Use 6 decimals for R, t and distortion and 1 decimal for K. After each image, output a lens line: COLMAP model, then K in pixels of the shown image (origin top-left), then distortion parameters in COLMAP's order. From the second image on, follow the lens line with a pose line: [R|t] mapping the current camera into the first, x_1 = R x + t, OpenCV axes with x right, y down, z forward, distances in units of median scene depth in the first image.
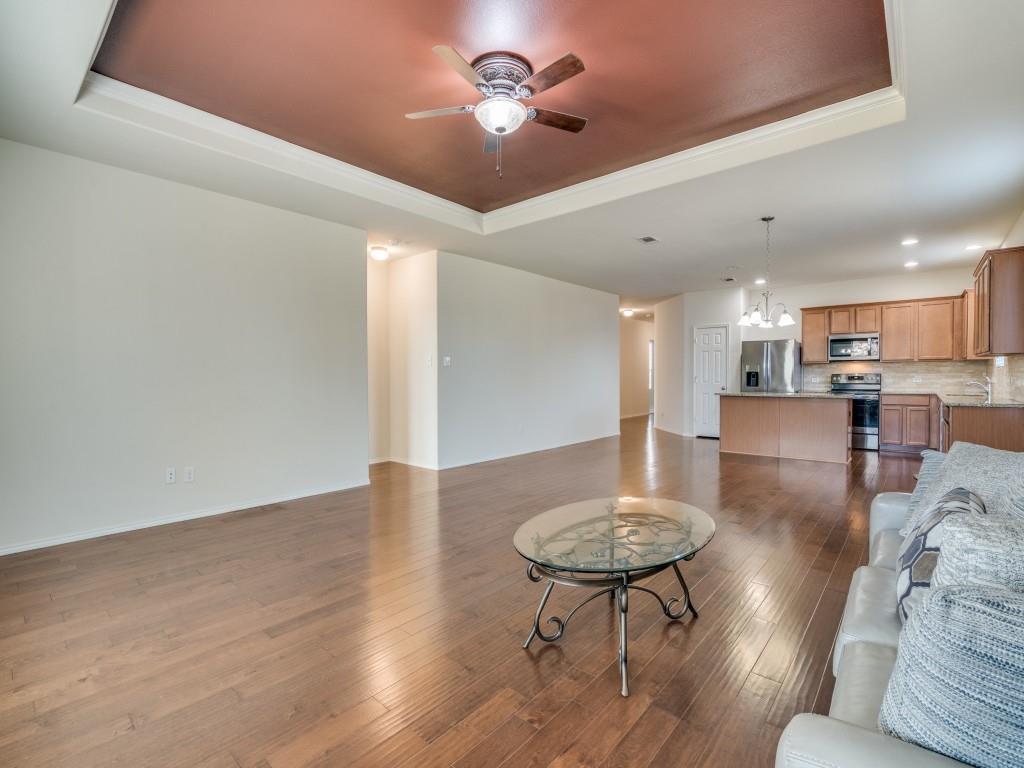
lens RADIAL K [[481.4, 0, 509.2], [0, 481.4, 382.8], [0, 0, 1]] dist [-0.000912, -0.000417]
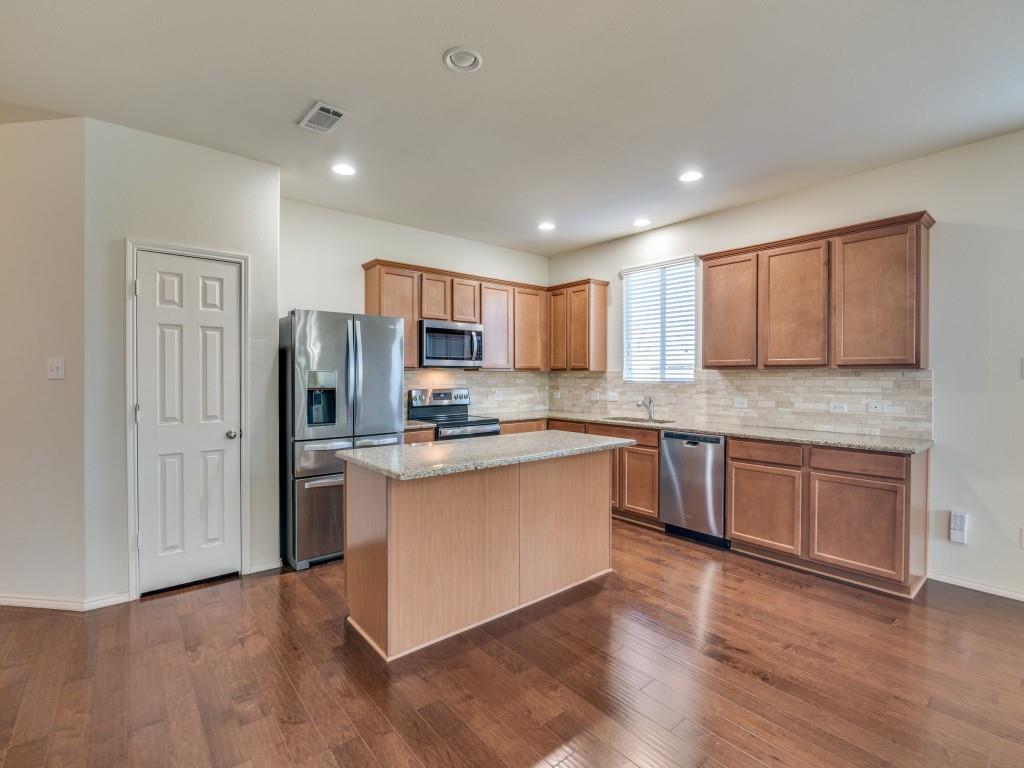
lens RADIAL K [[481.4, 0, 509.2], [0, 481.4, 382.8], [0, 0, 1]] dist [-0.000912, -0.000417]
pose [[0.158401, -0.010987, 0.987314, 0.141308], [0.010401, 0.999901, 0.009459, -0.031664], [-0.987320, 0.008770, 0.158500, 0.833116]]
